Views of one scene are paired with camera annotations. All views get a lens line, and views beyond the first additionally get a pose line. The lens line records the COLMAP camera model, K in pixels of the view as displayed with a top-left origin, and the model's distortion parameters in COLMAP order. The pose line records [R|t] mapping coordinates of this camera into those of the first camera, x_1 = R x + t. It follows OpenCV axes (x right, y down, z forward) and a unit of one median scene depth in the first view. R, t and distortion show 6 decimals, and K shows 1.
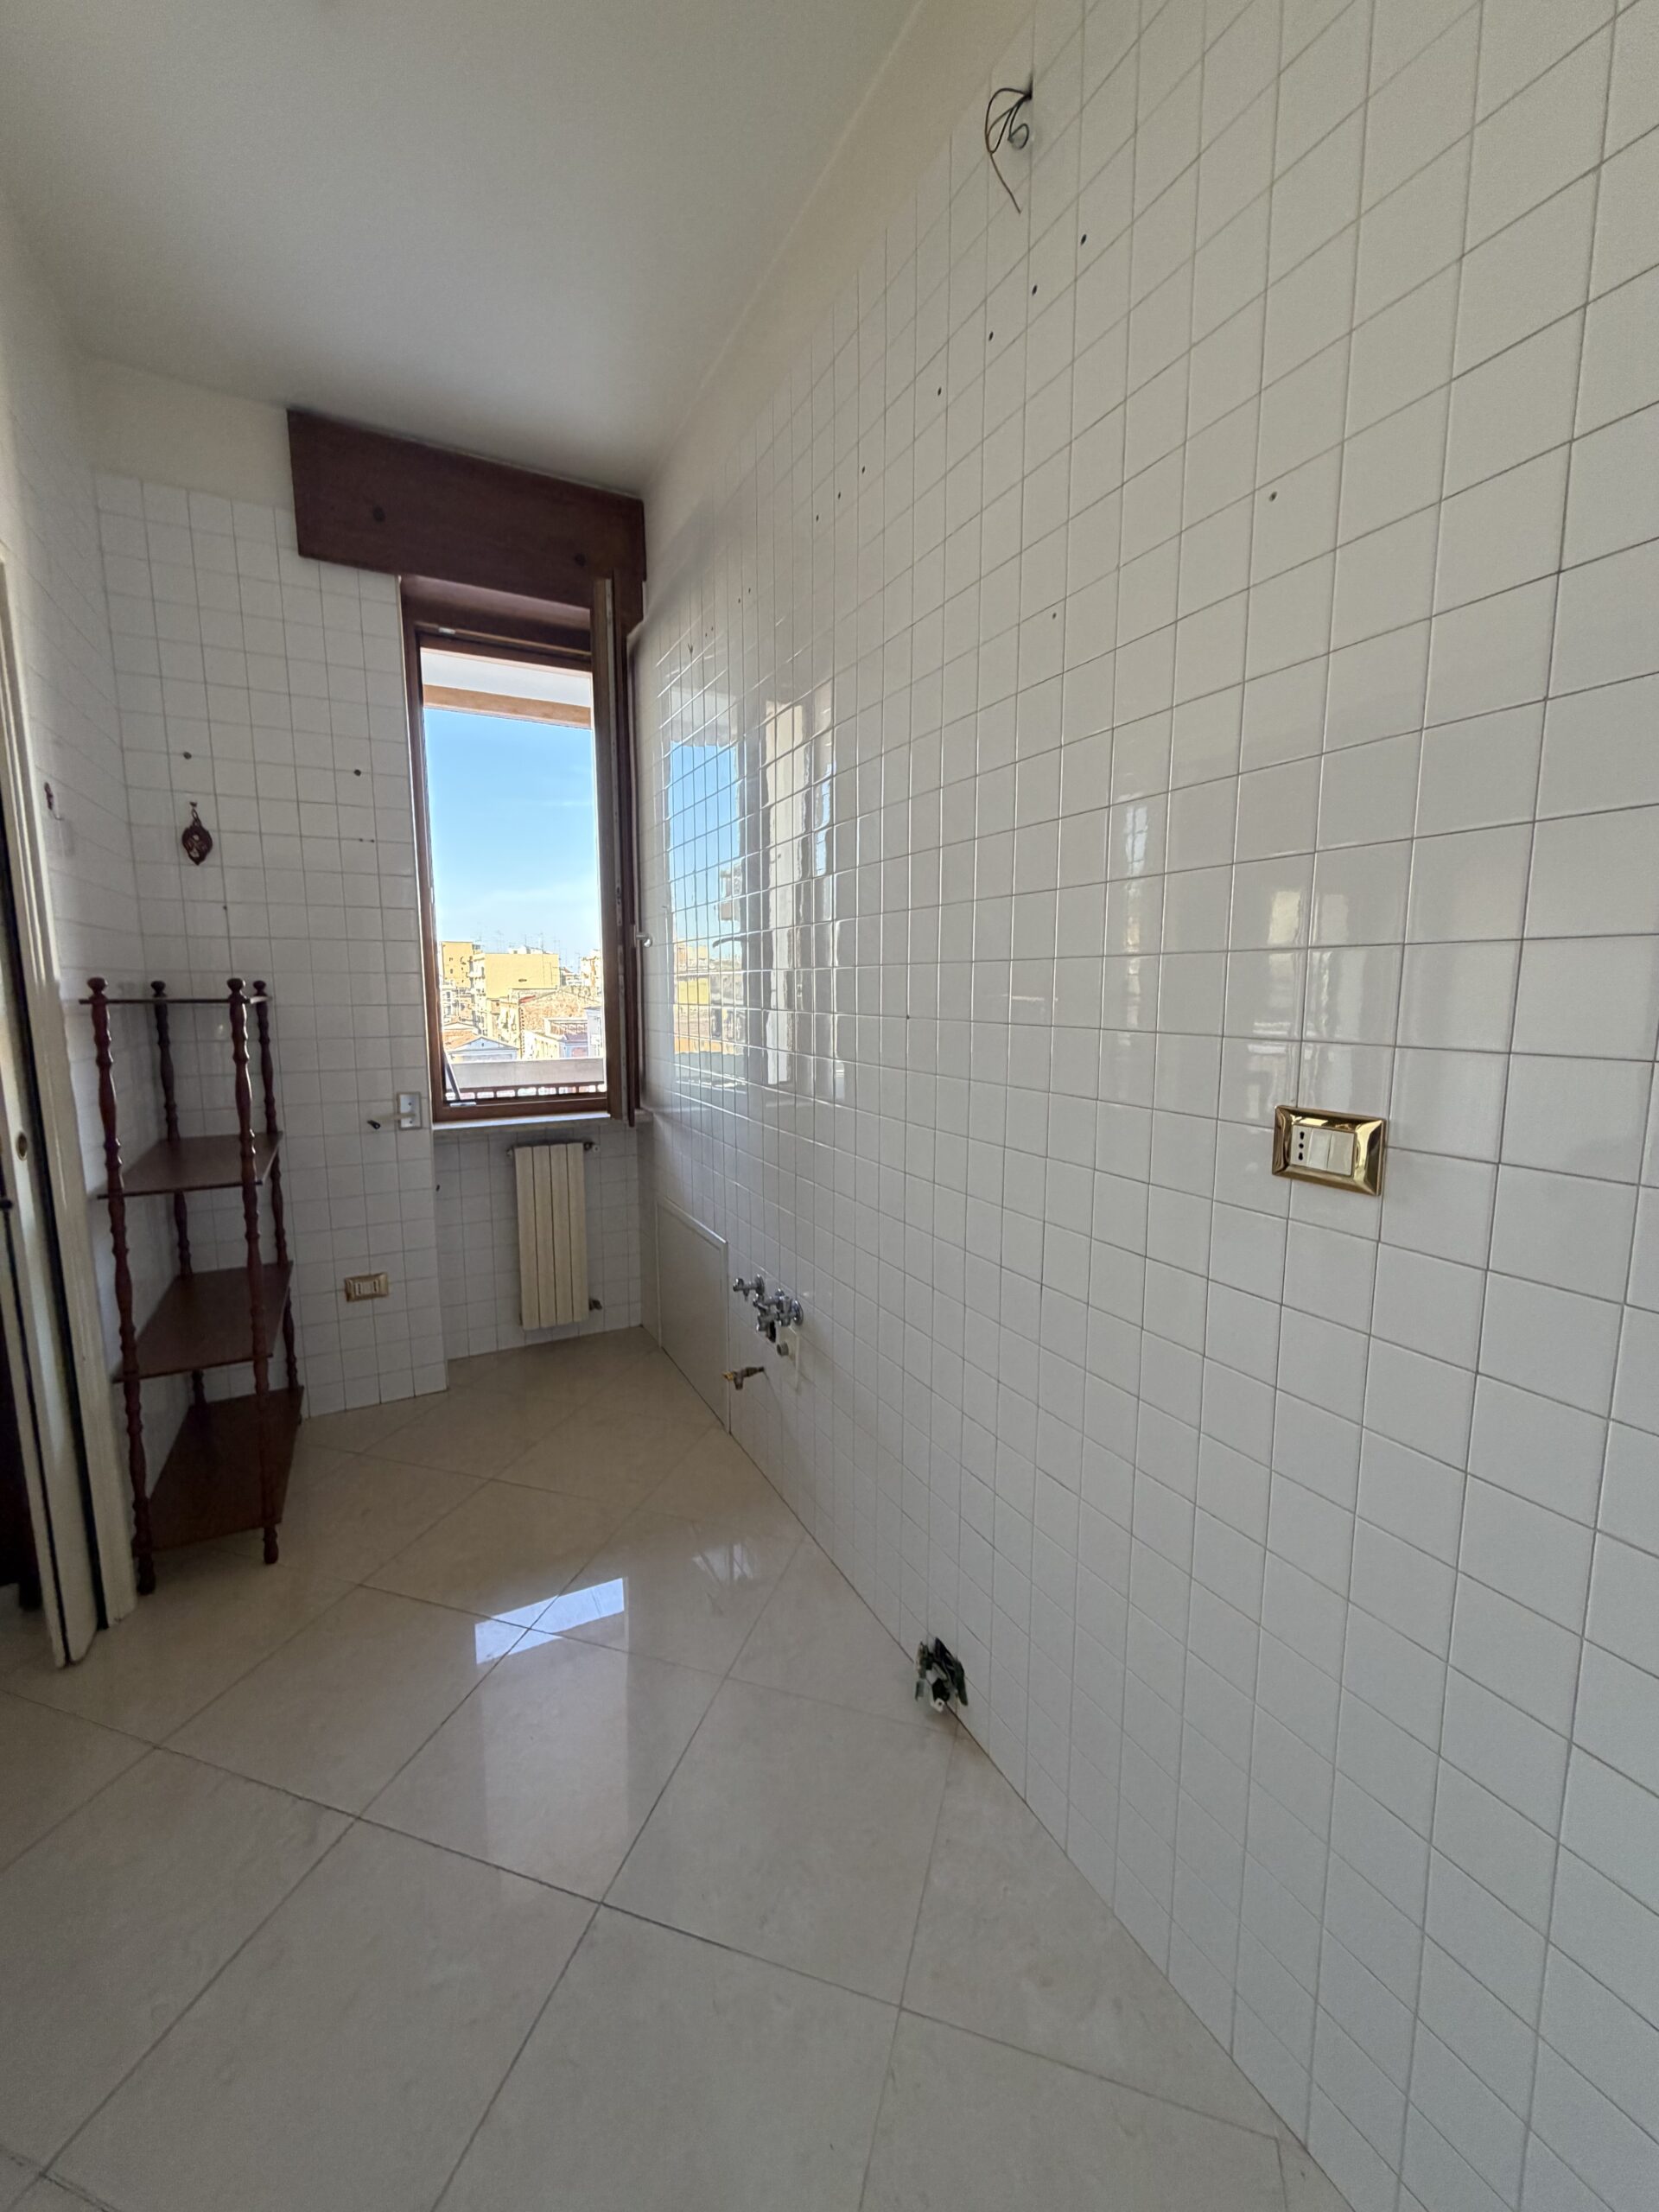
lens RADIAL K [[883.5, 0, 828.6], [0, 883.5, 1101.6], [0, 0, 1]] dist [-0.001006, 0.000100]
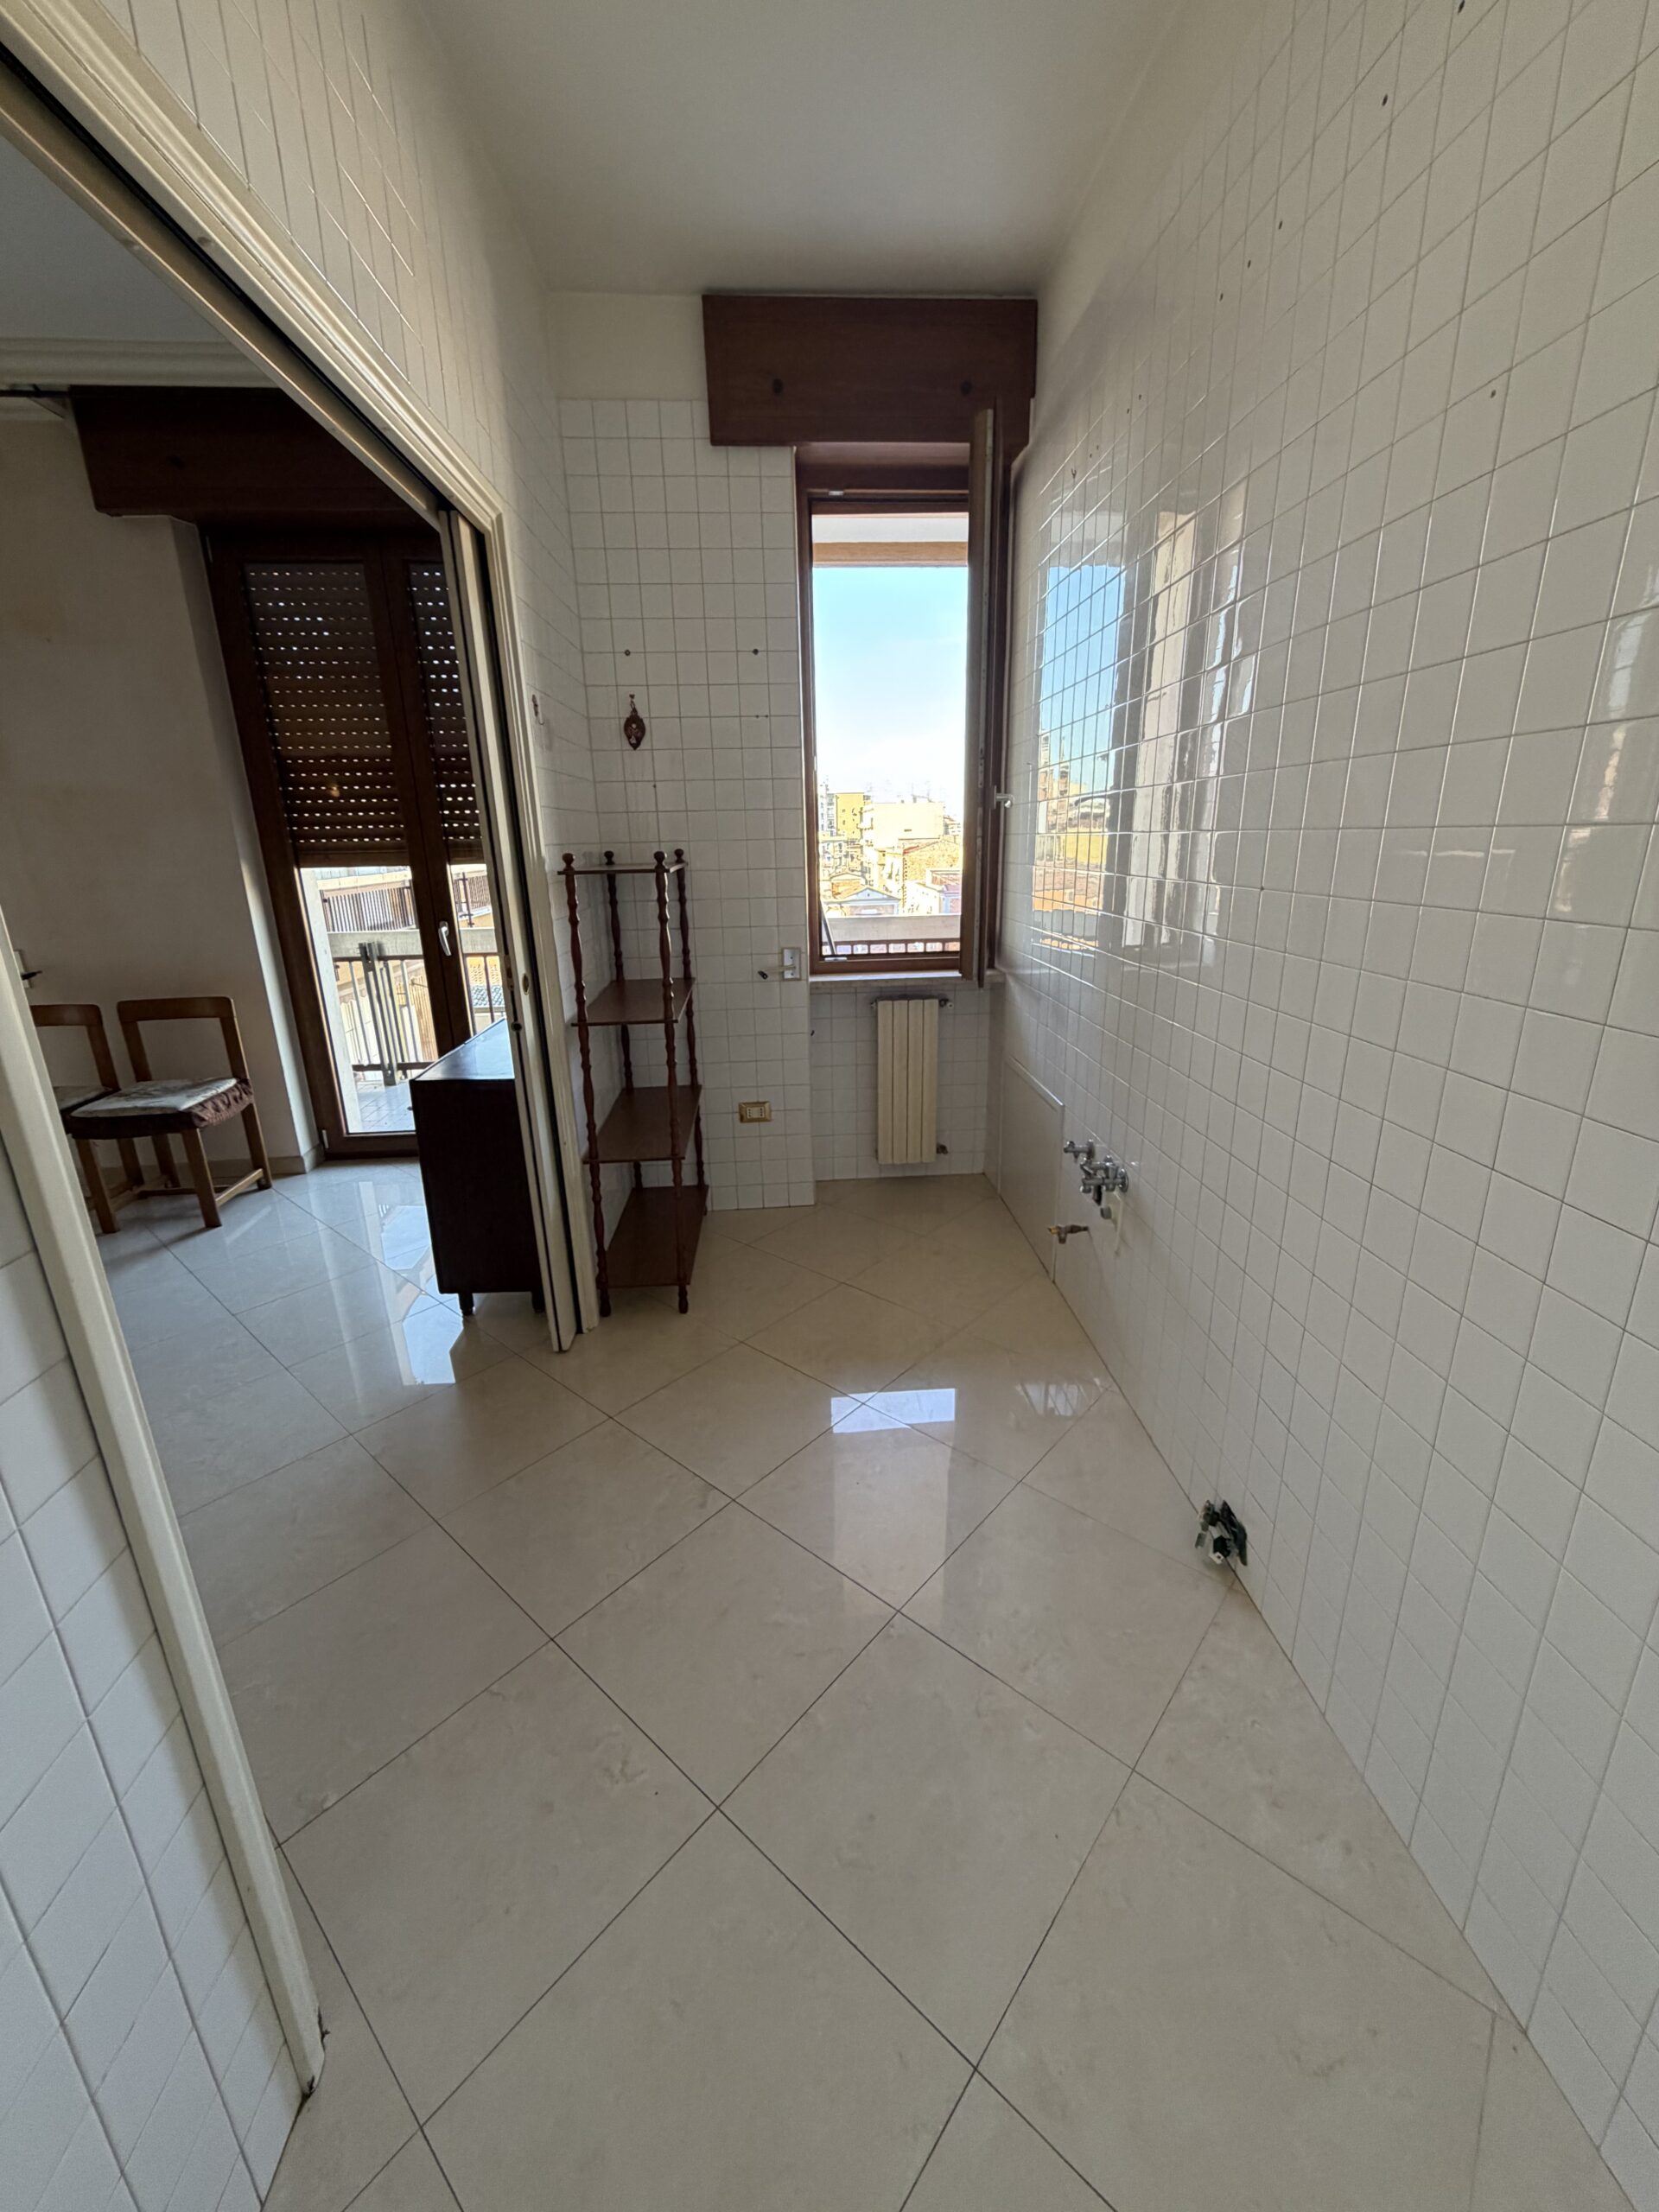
lens RADIAL K [[883.5, 0, 830.6], [0, 883.5, 1101.5], [0, 0, 1]] dist [-0.001006, 0.000100]
pose [[0.915126, 0.098055, -0.391063, 0.044619], [-0.032672, 0.984820, 0.170476, -0.013470], [0.401843, -0.143230, 0.904438, -0.045376]]
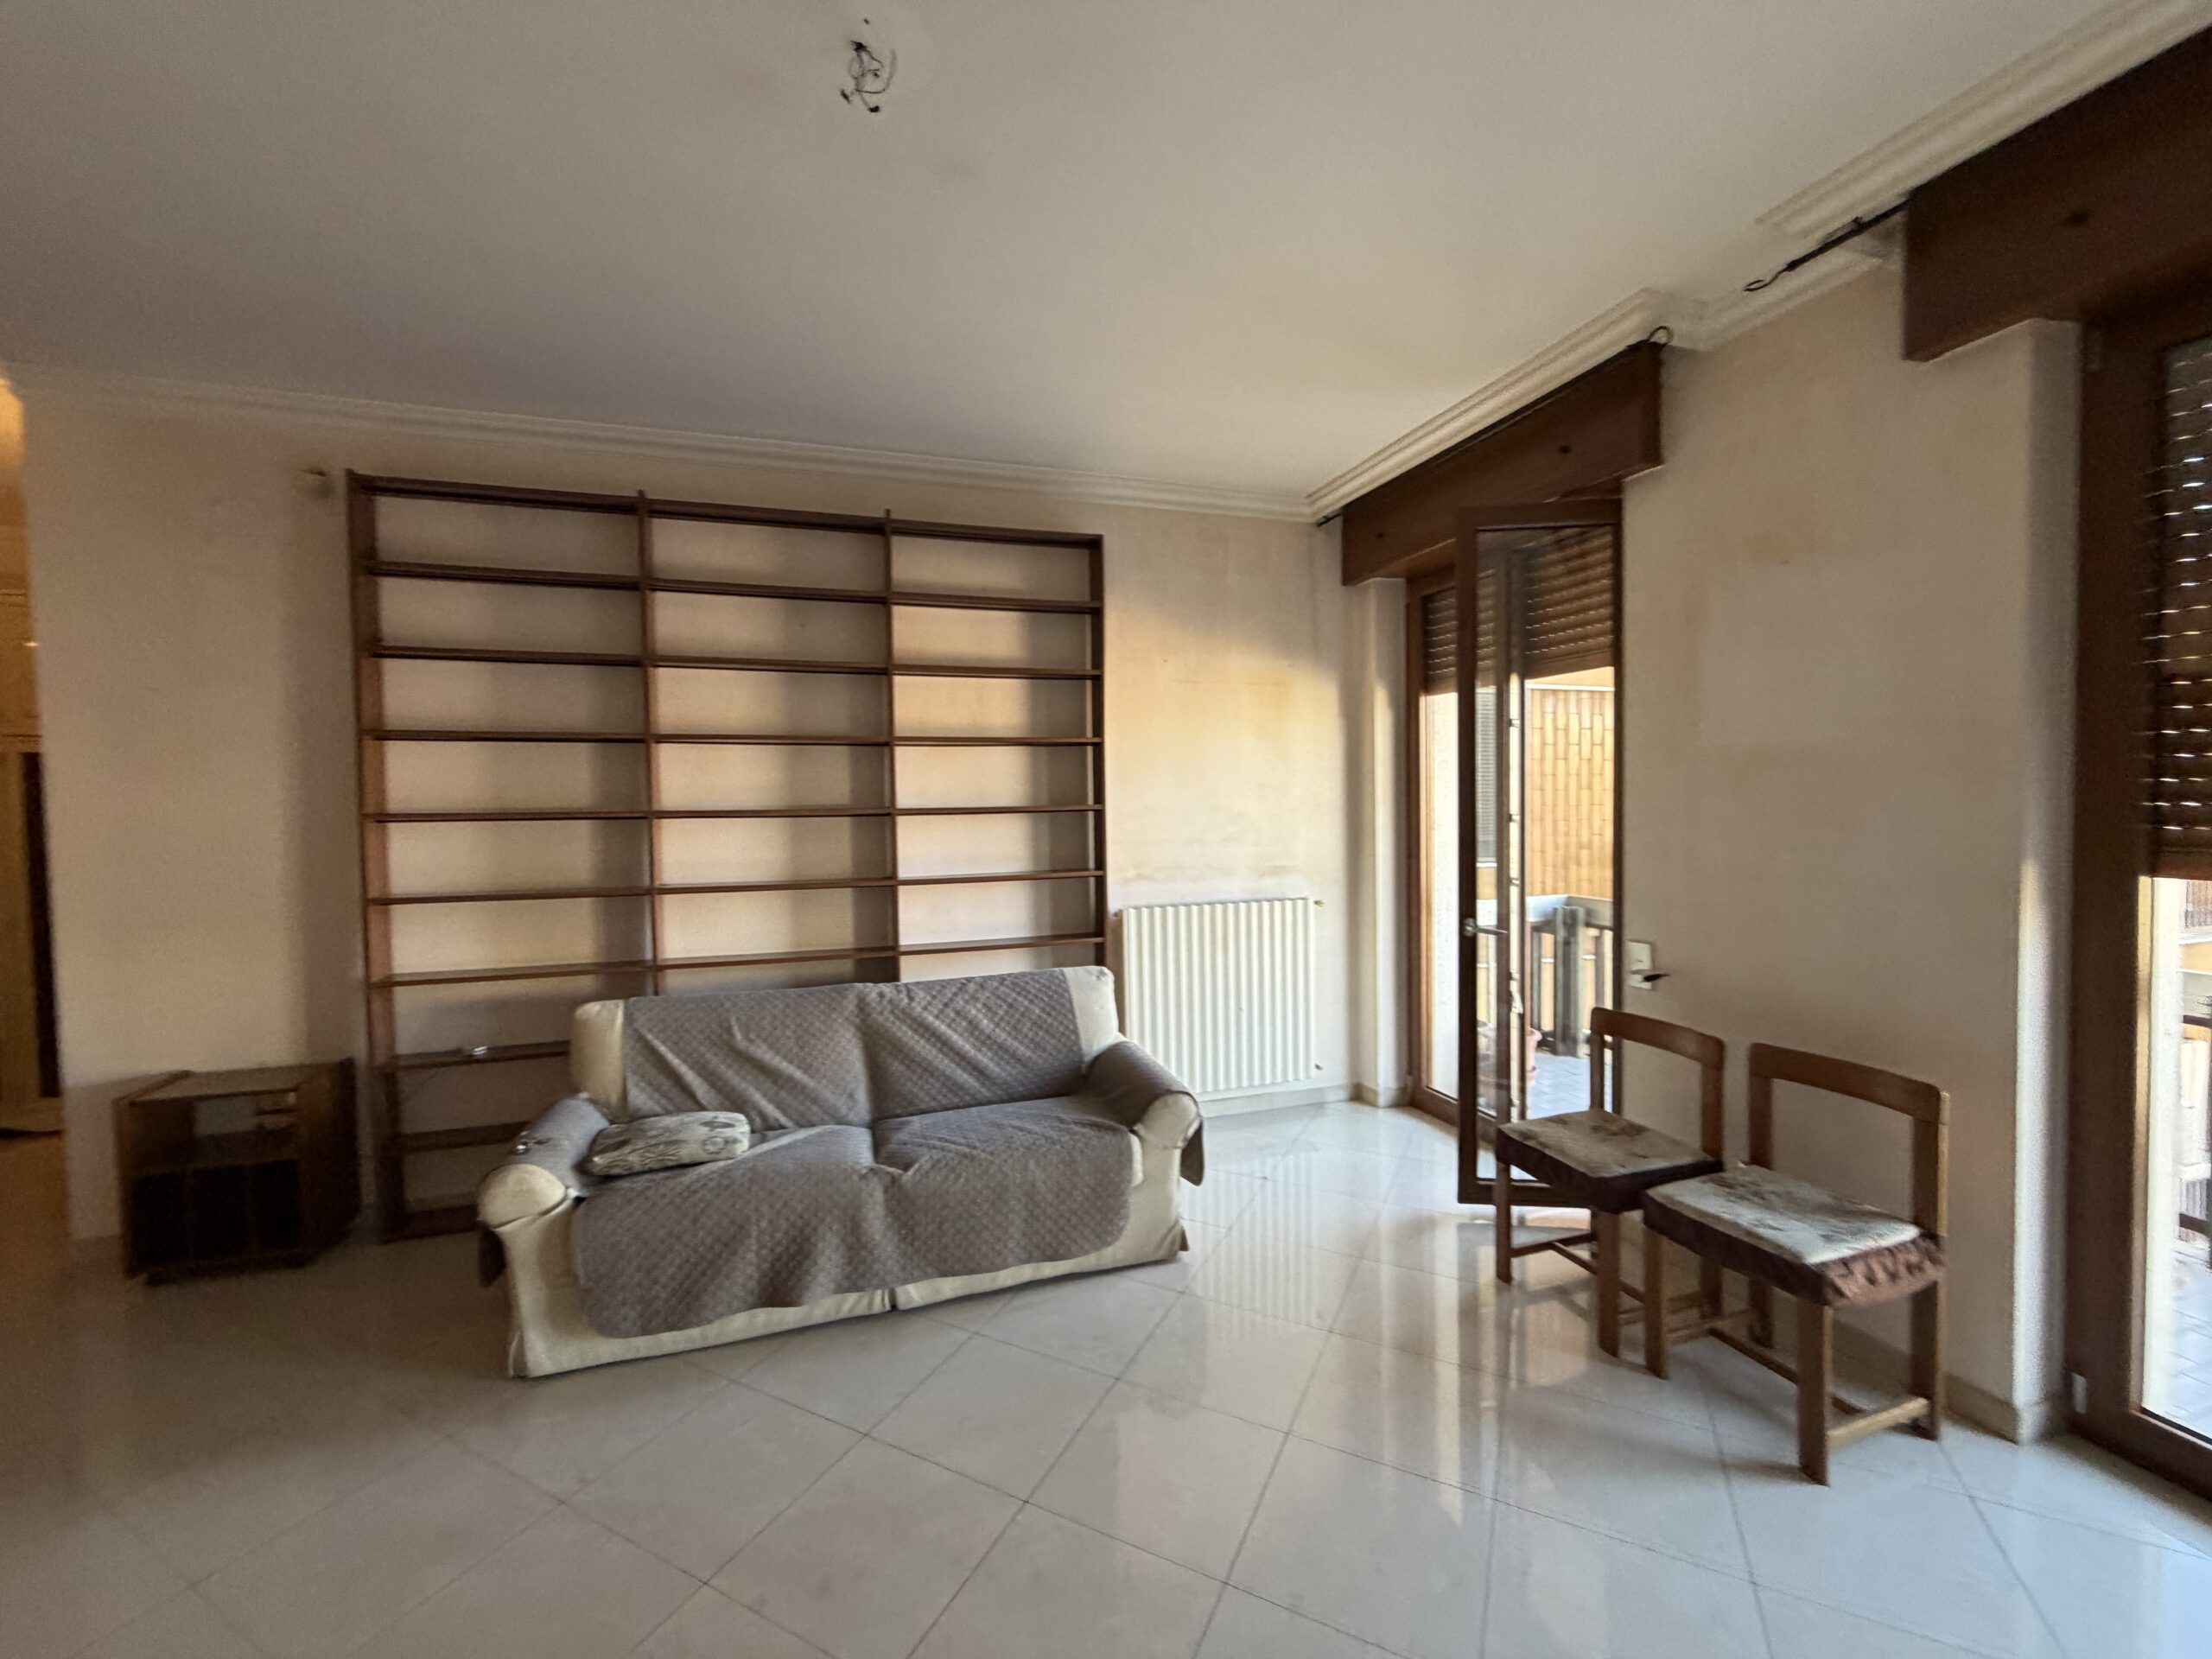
lens RADIAL K [[883.5, 0, 1100.1], [0, 883.5, 824.8], [0, 0, 1]] dist [-0.001006, 0.000100]
pose [[-0.167831, 0.029578, -0.985372, -0.559232], [-0.118840, 0.991653, 0.050008, -0.104344], [0.978627, 0.125494, -0.162915, 0.253414]]
